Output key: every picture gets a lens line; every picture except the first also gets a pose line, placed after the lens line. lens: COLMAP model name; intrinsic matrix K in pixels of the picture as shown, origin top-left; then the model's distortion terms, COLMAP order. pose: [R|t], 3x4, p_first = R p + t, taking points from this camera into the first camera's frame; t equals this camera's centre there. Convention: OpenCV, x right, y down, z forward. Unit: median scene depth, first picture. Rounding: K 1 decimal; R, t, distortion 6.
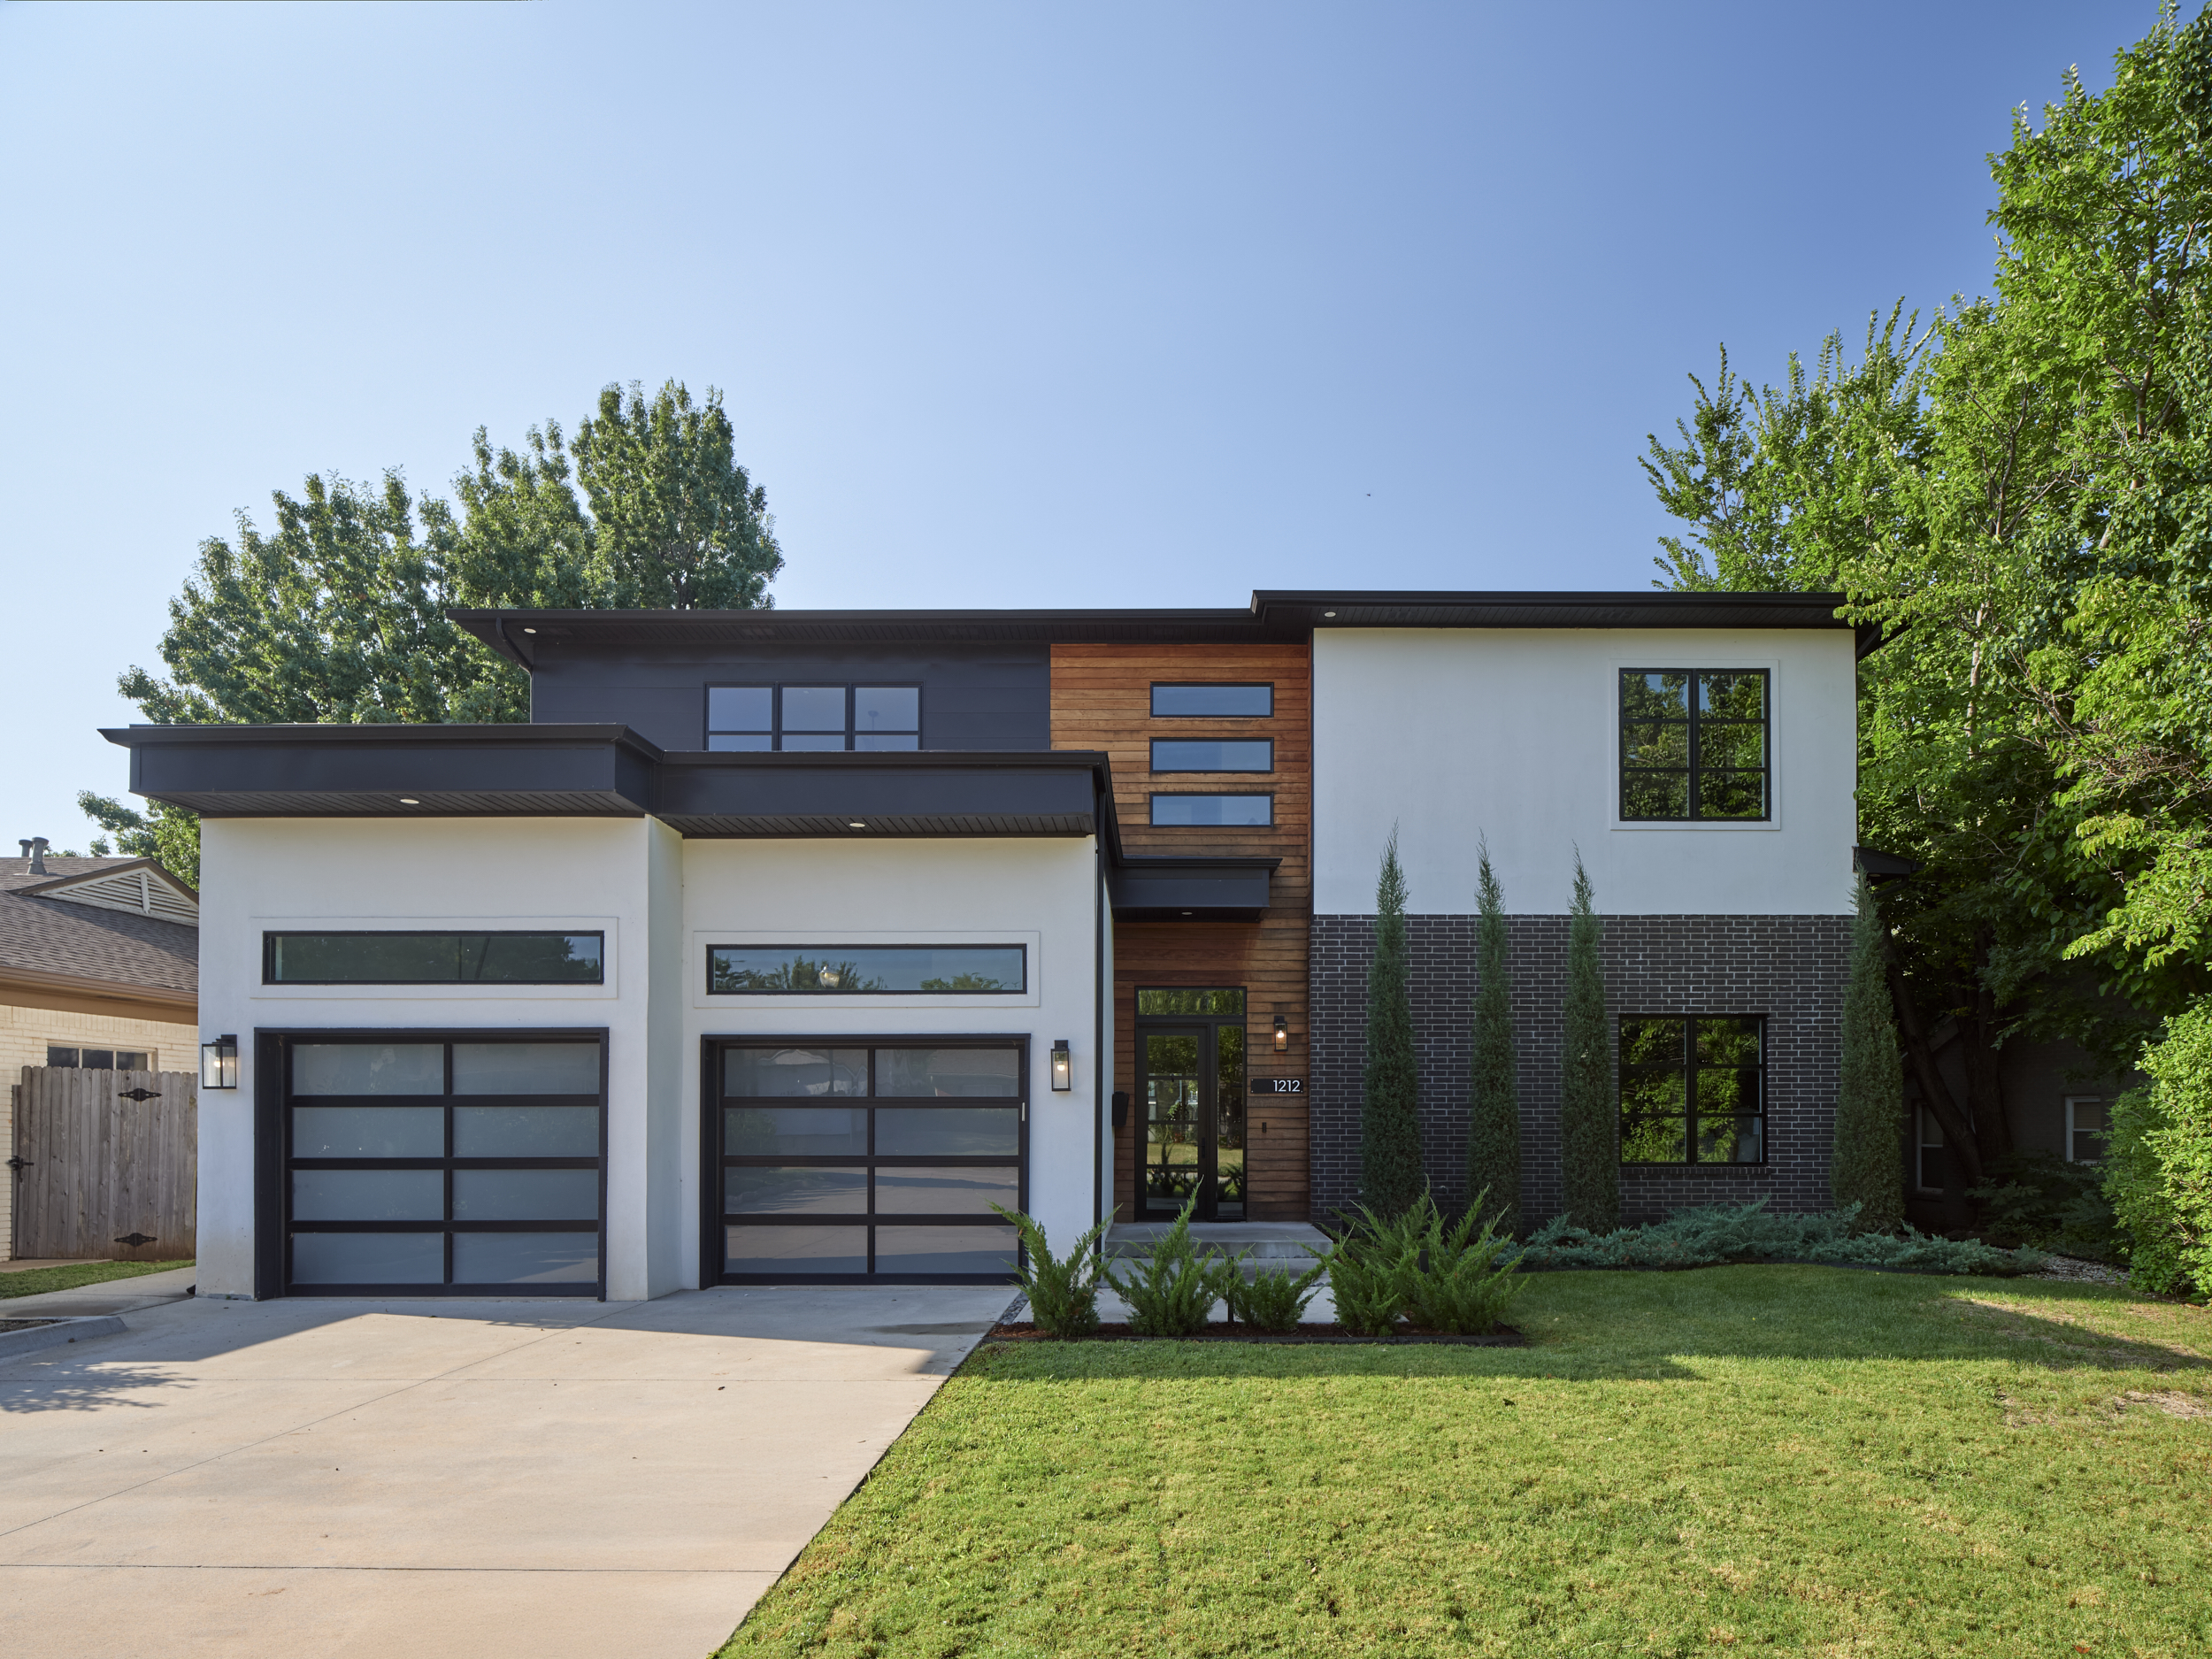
lens RADIAL K [[1224.7, 0, 1119.7], [0, 1224.7, 826.0], [0, 0, 1]] dist [0.000555, 0.000141]
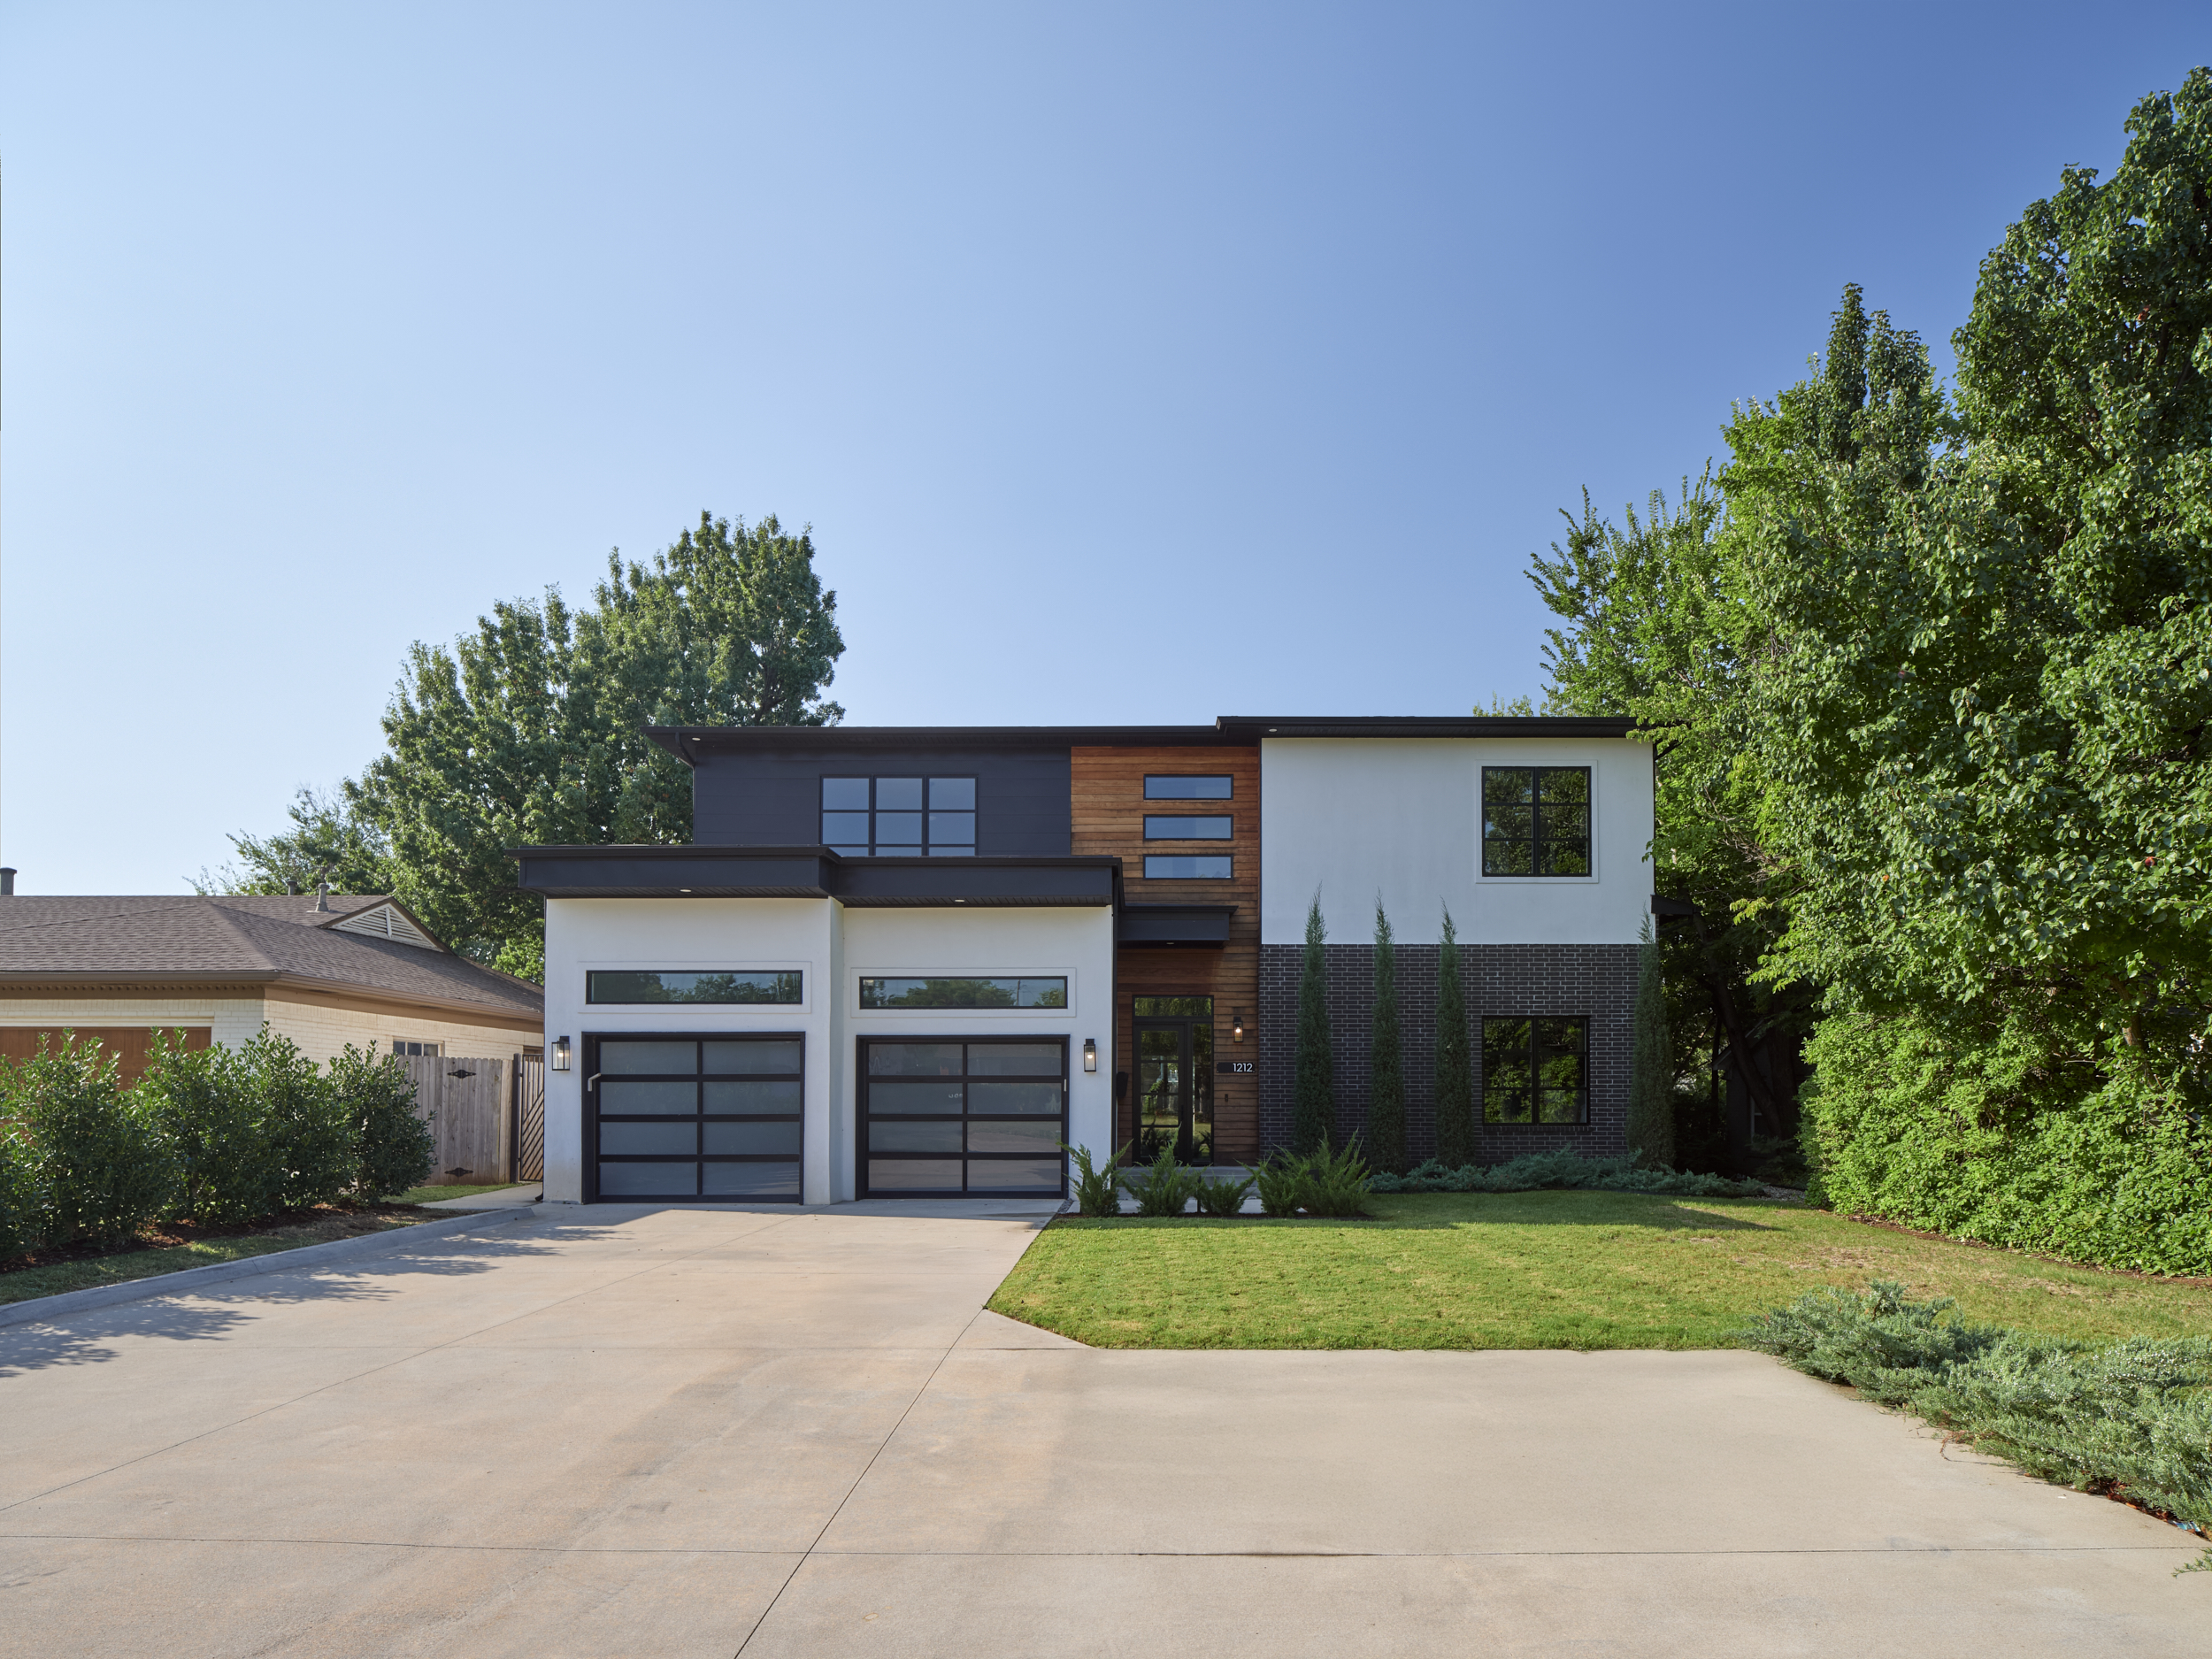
lens RADIAL K [[1235.3, 0, 1100.9], [0, 1235.3, 796.7], [0, 0, 1]] dist [-0.004240, 0.000245]
pose [[0.999995, 0.000487, 0.003145, -0.029673], [-0.000473, 0.999989, -0.004583, -0.092673], [-0.003147, 0.004581, 0.999985, -0.420094]]
